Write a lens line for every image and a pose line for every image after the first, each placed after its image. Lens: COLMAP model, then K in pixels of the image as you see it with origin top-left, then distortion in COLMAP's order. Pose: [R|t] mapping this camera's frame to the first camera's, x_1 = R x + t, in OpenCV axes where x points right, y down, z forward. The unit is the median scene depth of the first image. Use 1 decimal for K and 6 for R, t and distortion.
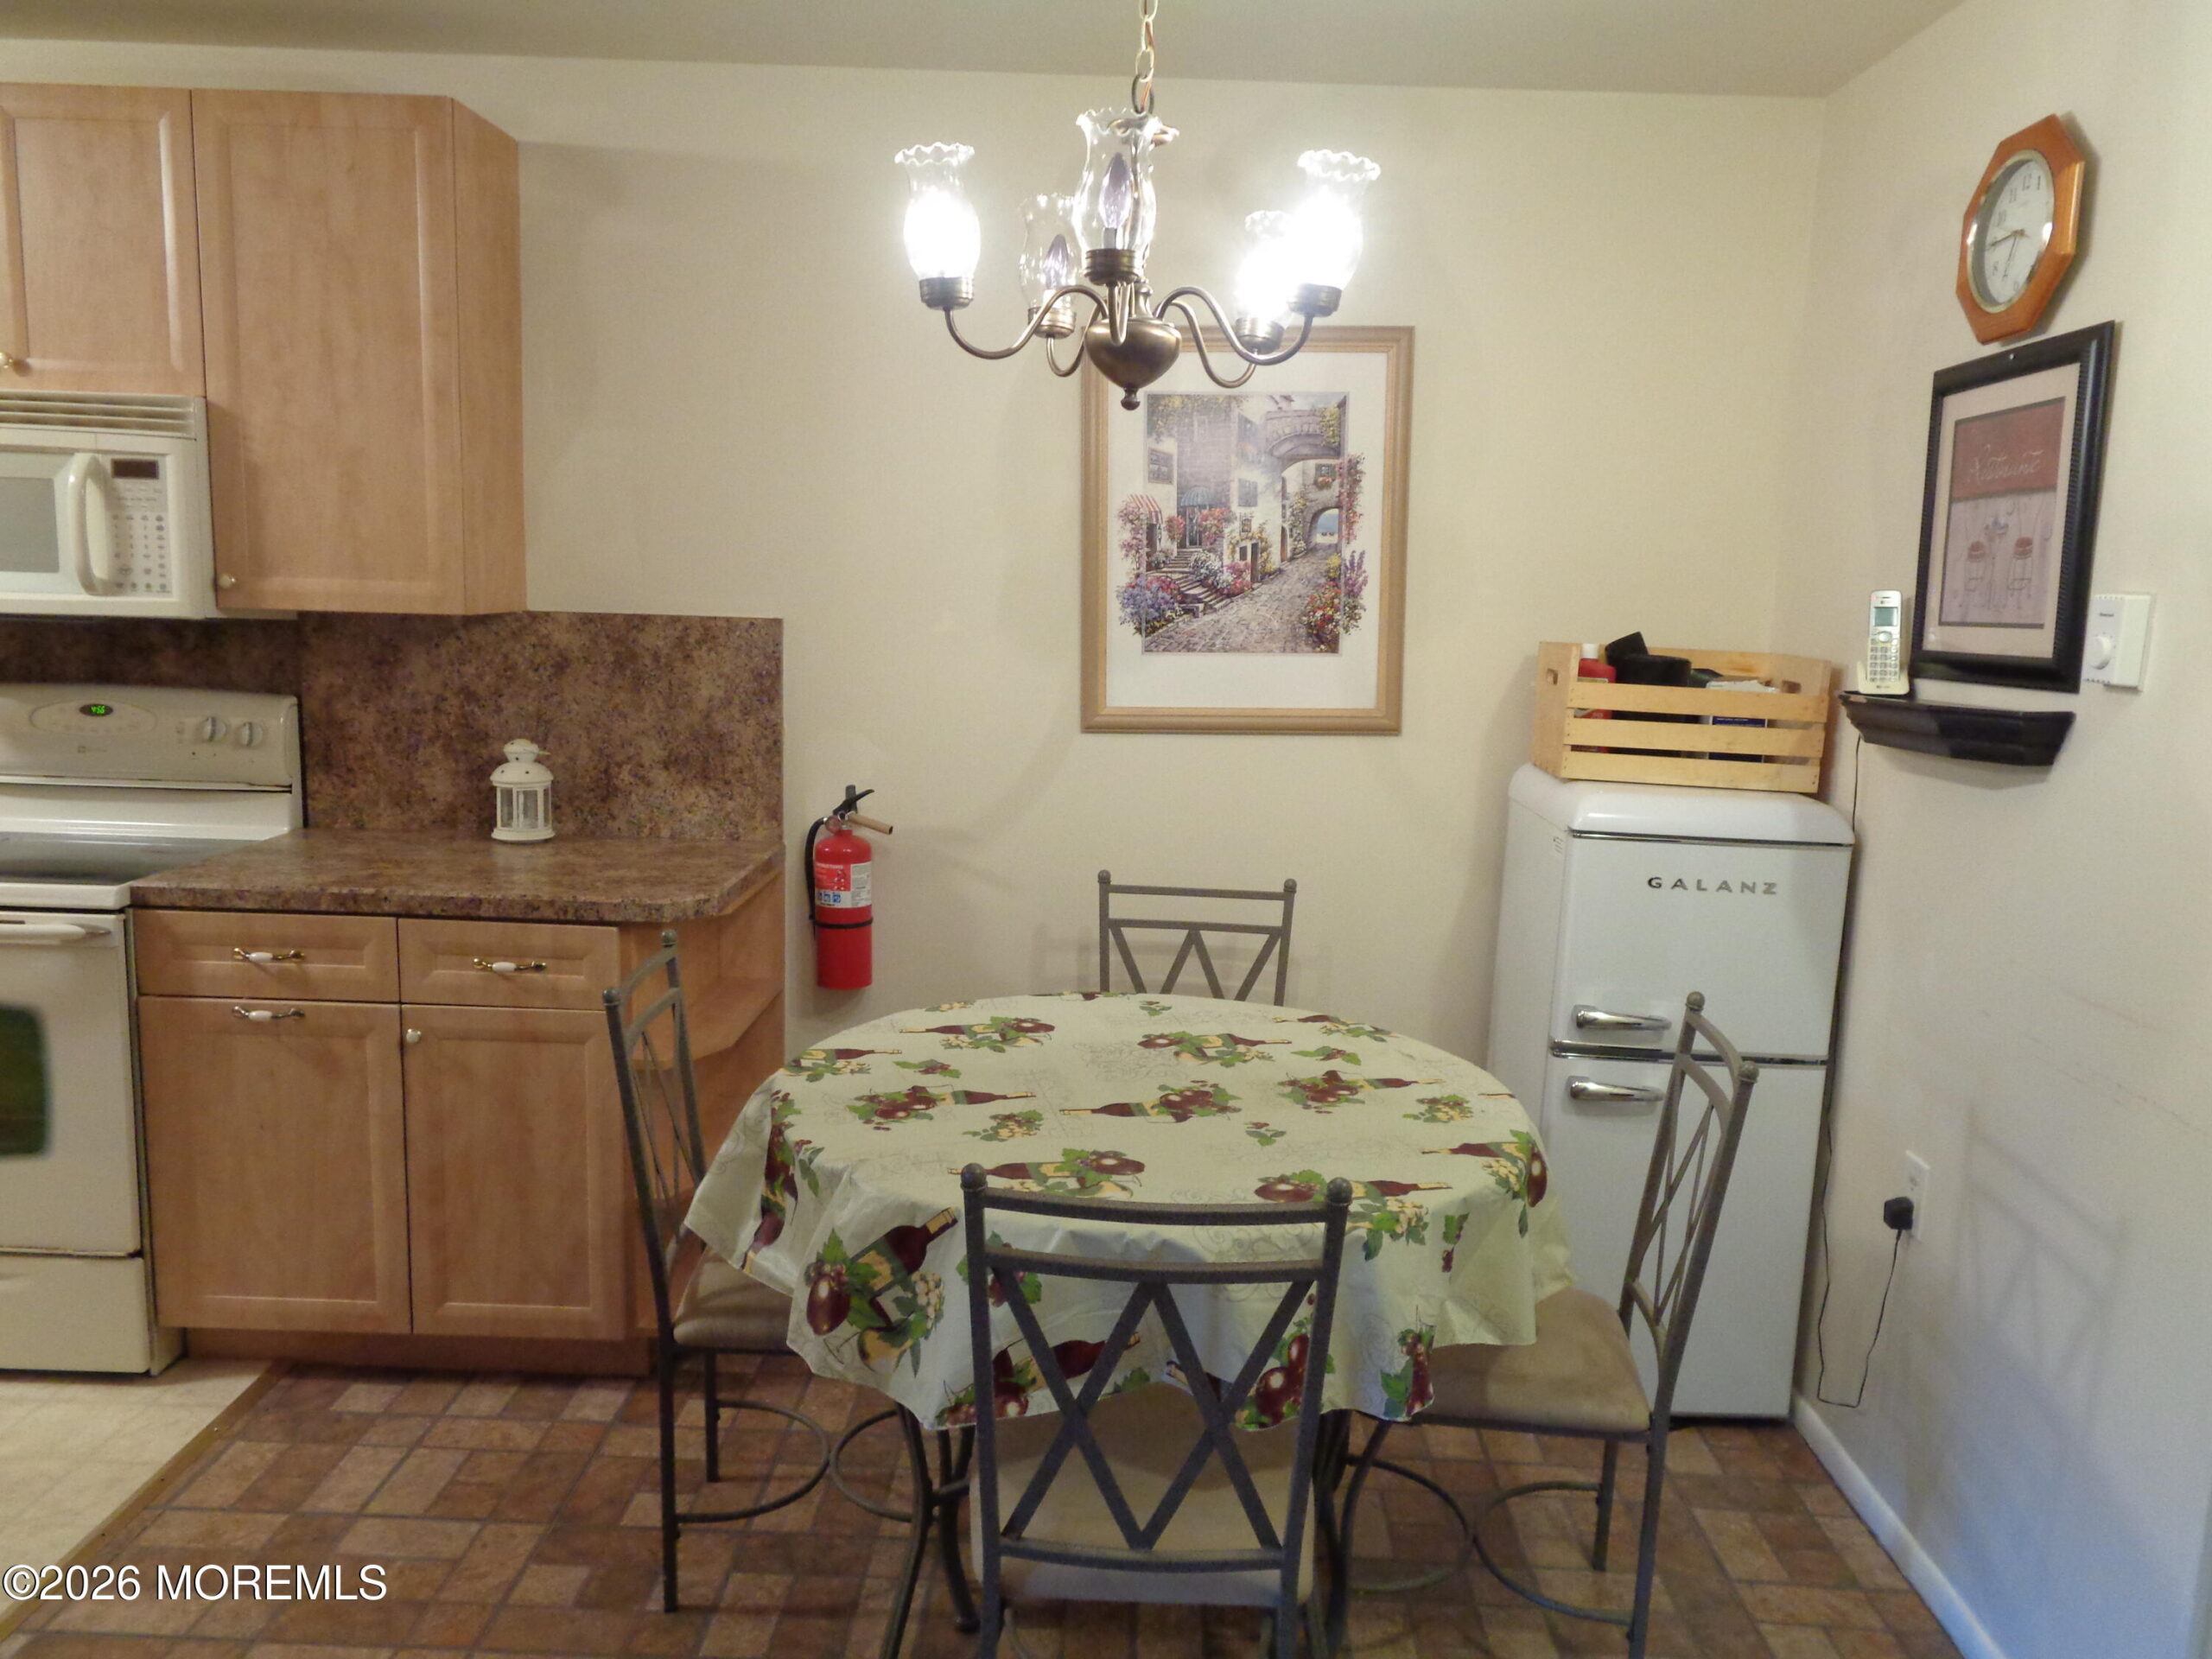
lens RADIAL K [[1669.0, 0, 1121.3], [0, 1669.0, 820.0], [0, 0, 1]] dist [-0.003920, 0.025135]
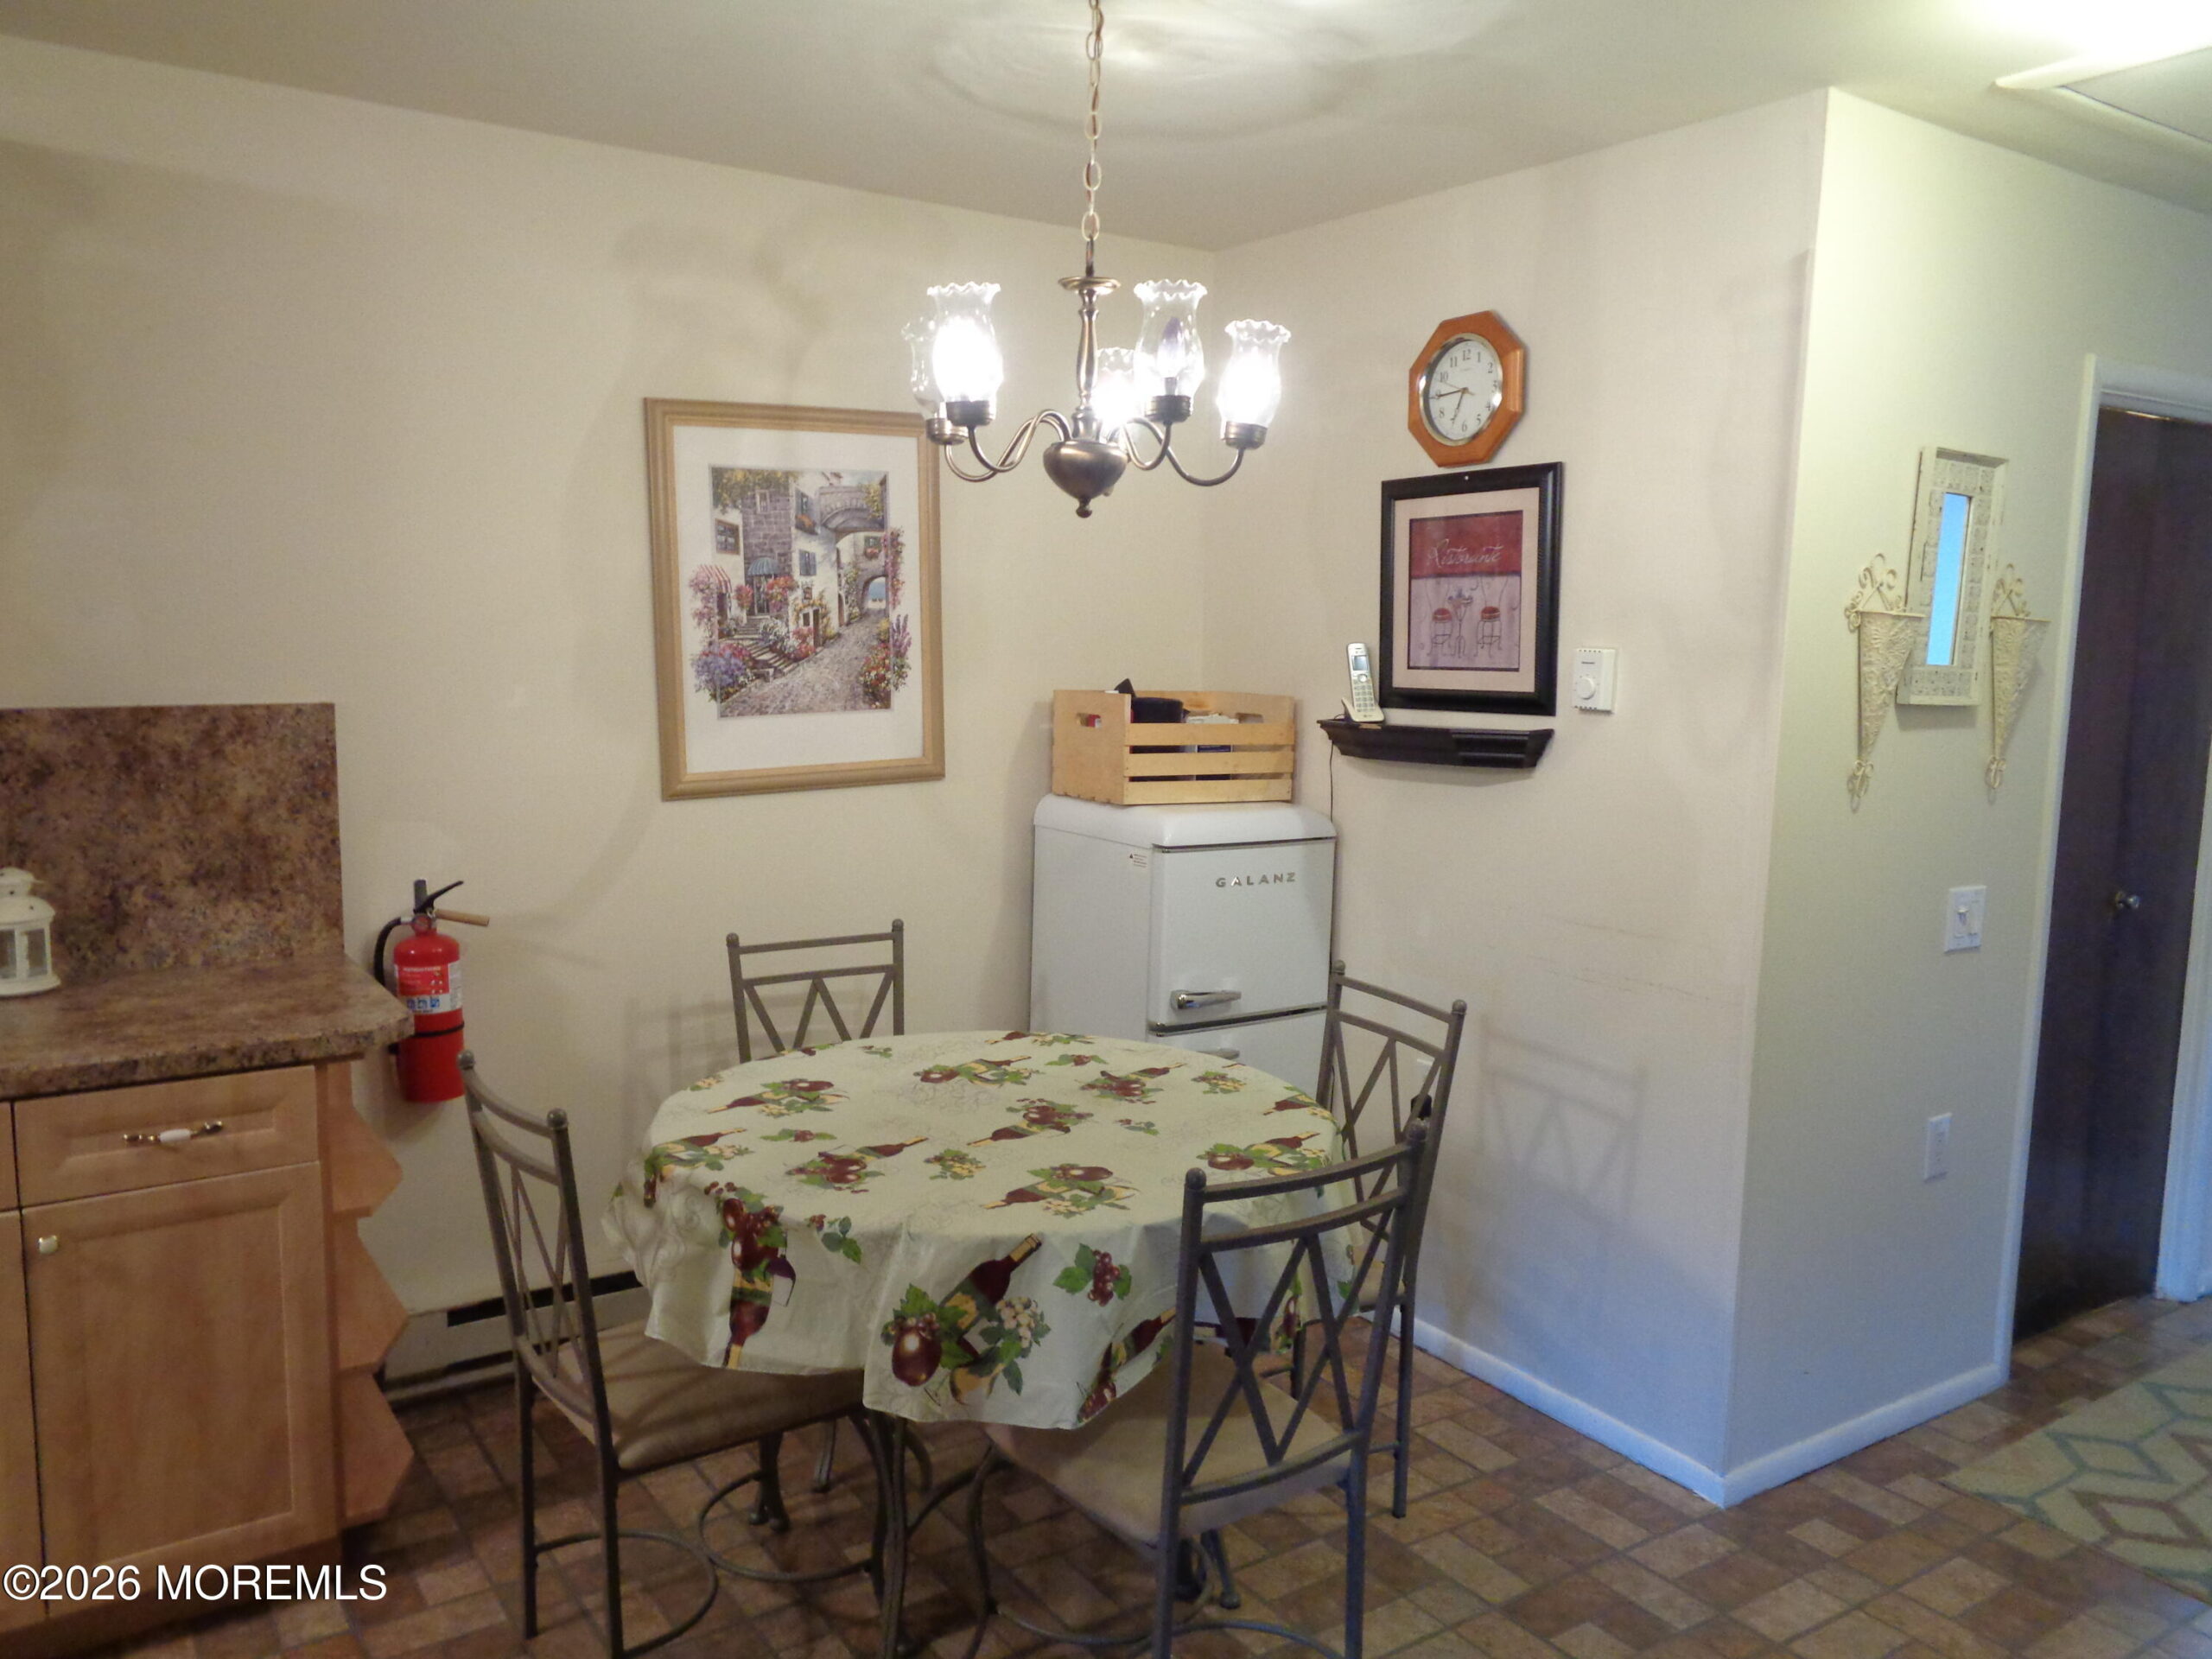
lens RADIAL K [[1669.0, 0, 1120.3], [0, 1669.0, 821.7], [0, 0, 1]] dist [-0.003920, 0.025135]
pose [[0.810746, -0.090474, 0.578365, -0.456387], [0.098968, 0.994947, 0.016907, -0.036111], [-0.576972, 0.043532, 0.815603, 0.033702]]
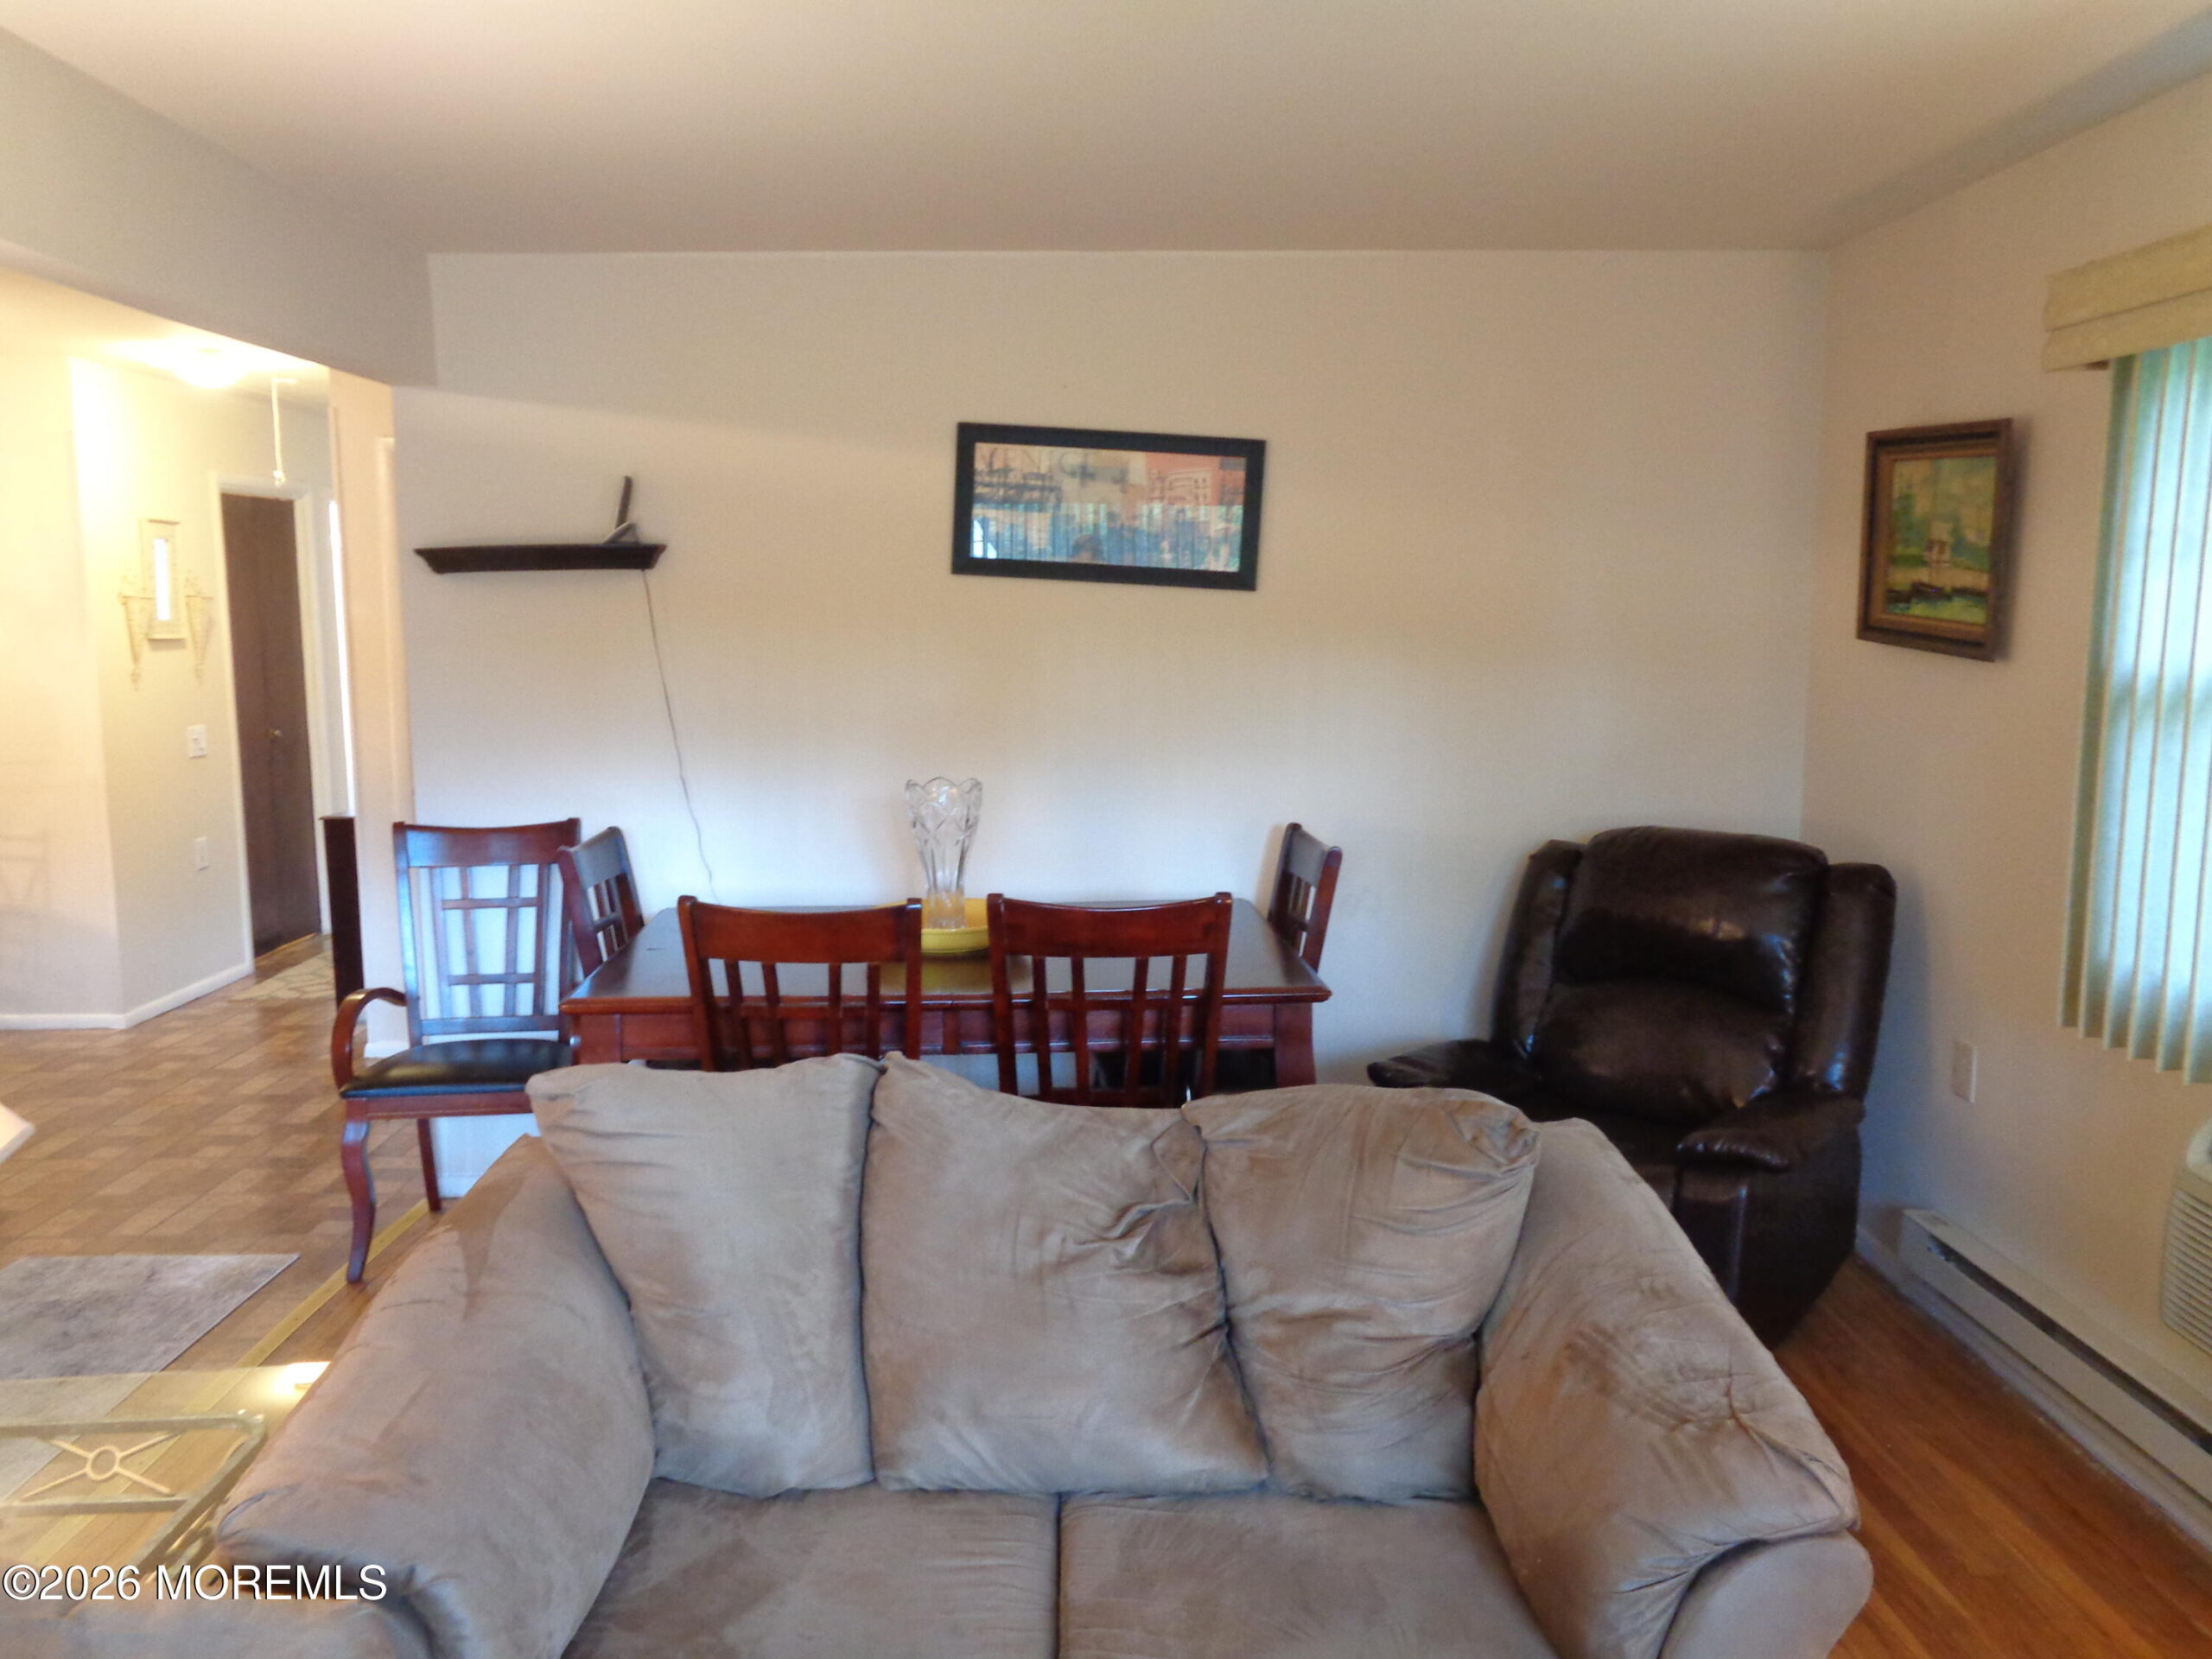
lens RADIAL K [[1669.0, 0, 1099.5], [0, 1669.0, 831.0], [0, 0, 1]] dist [-0.003920, 0.025135]
pose [[-0.035772, -0.177090, 0.983544, -1.743602], [0.156313, 0.971069, 0.180529, 0.001488], [-0.987060, 0.160199, -0.007056, -0.596978]]
